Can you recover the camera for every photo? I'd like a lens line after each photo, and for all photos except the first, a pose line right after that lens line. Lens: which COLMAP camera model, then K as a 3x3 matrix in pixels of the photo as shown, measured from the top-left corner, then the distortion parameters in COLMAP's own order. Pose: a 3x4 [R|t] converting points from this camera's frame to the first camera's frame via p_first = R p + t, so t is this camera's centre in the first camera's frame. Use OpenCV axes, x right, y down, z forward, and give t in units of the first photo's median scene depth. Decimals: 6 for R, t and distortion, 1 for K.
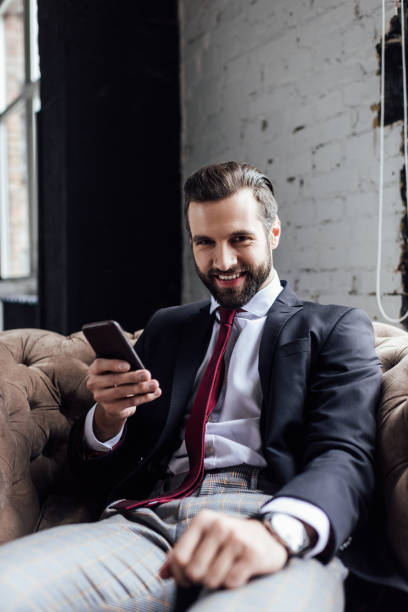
lens RADIAL K [[618.9, 0, 204.0], [0, 618.9, 306.0], [0, 0, 1]] dist [-0.000734, 0.012310]
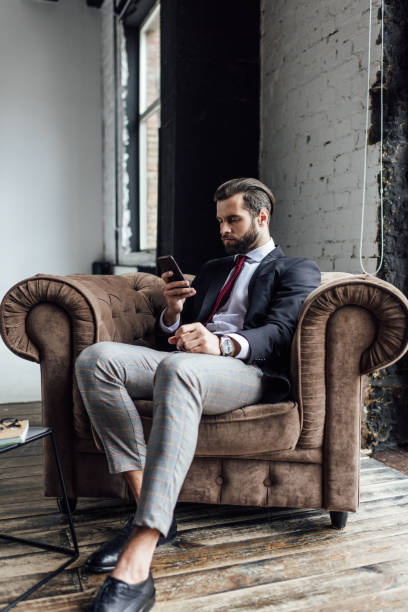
lens RADIAL K [[618.9, 0, 204.0], [0, 618.9, 306.0], [0, 0, 1]] dist [-0.000734, 0.012310]
pose [[0.974626, 0.035178, -0.221058, 0.216761], [-0.027964, 0.998972, 0.035683, 0.051361], [0.222086, -0.028596, 0.974608, -0.503481]]
